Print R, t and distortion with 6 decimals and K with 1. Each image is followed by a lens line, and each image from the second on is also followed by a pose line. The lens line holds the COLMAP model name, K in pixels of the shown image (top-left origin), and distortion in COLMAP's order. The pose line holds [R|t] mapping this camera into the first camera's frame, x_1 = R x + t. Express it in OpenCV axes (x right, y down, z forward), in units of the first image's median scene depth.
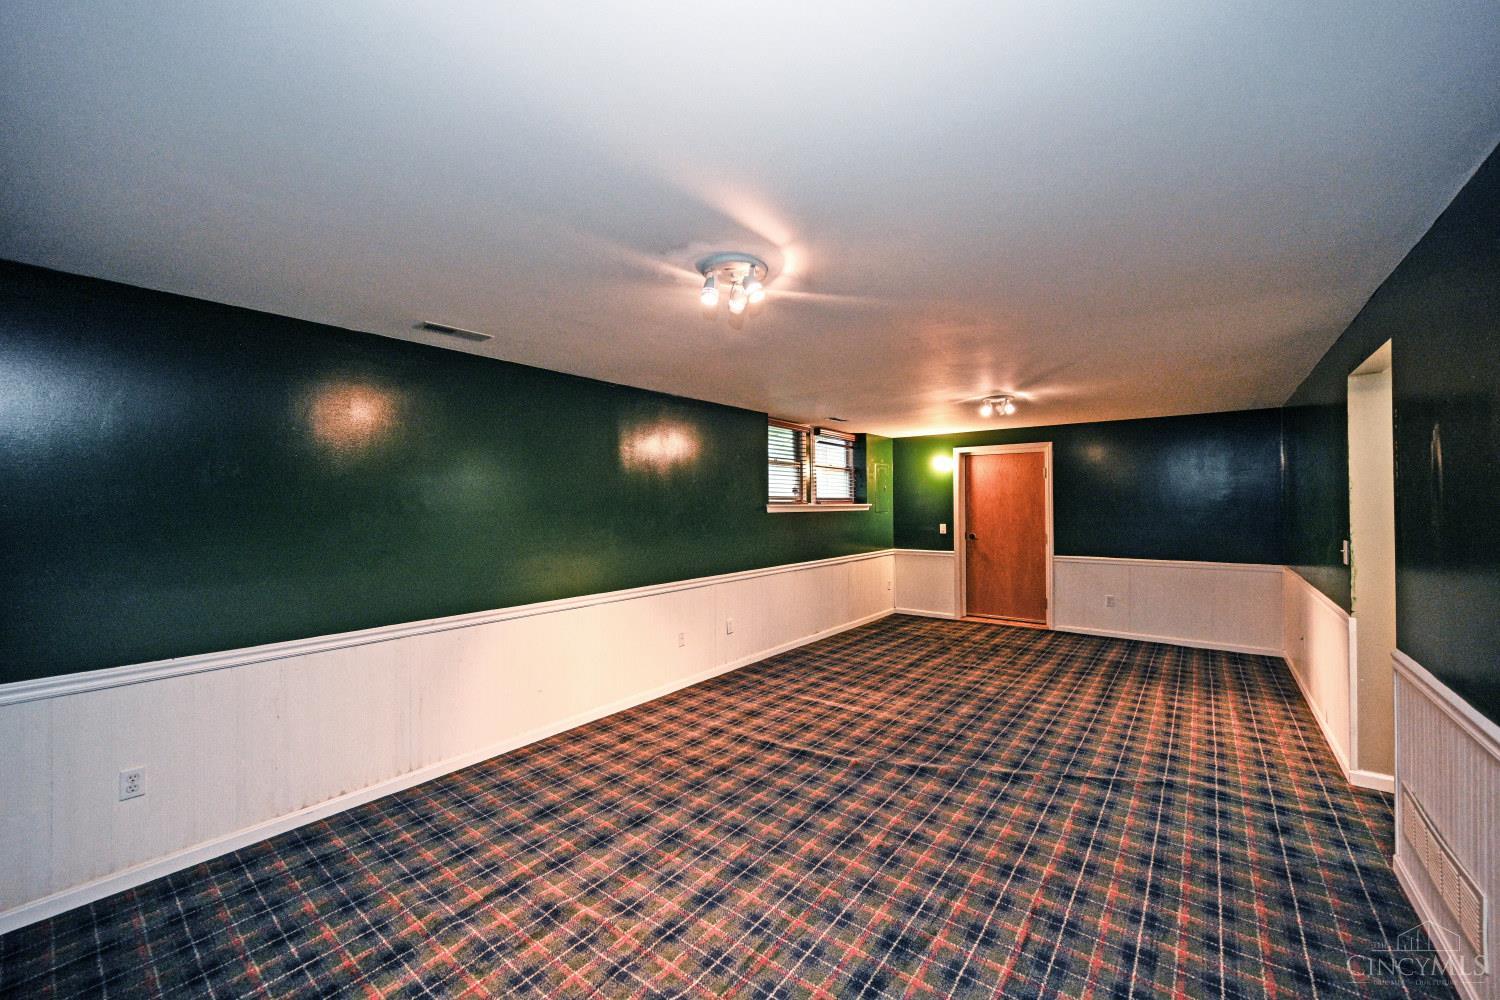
lens RADIAL K [[590.4, 0, 748.3], [0, 590.4, 497.9], [0, 0, 1]] dist [-0.000123, -0.000012]
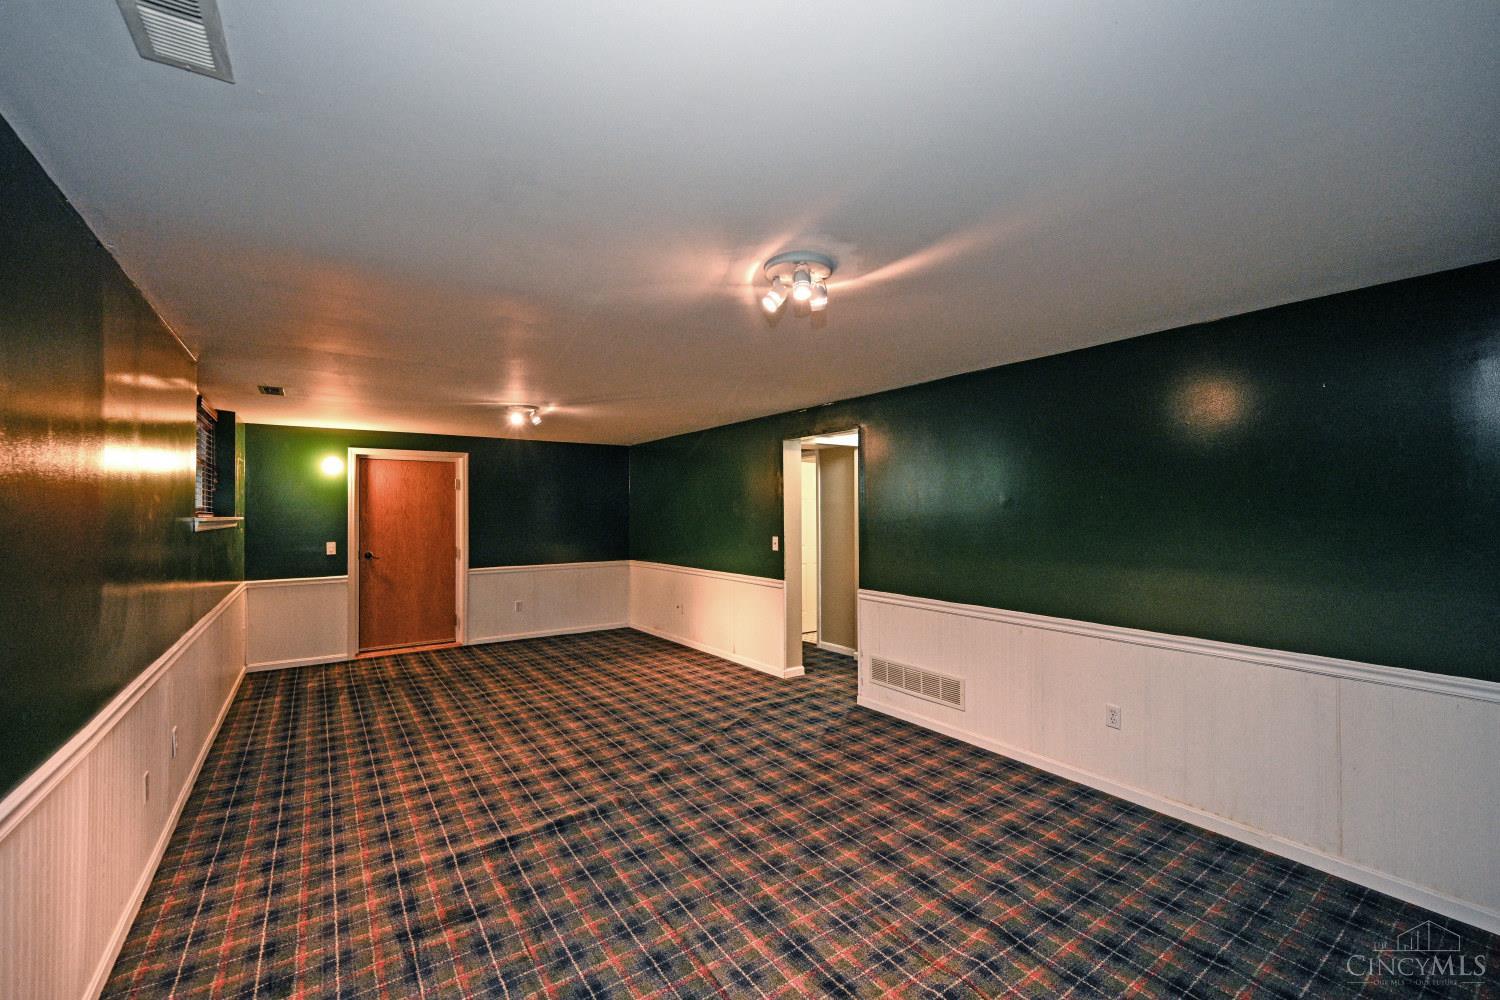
lens RADIAL K [[613.2, 0, 750.0], [0, 613.2, 500.0], [0, 0, 1]] dist [0.000196, 0.000155]
pose [[0.300110, 0.023302, 0.953620, -0.544898], [-0.005110, 0.999727, -0.022821, 0.006890], [-0.953891, 0.001976, 0.300147, 0.426490]]
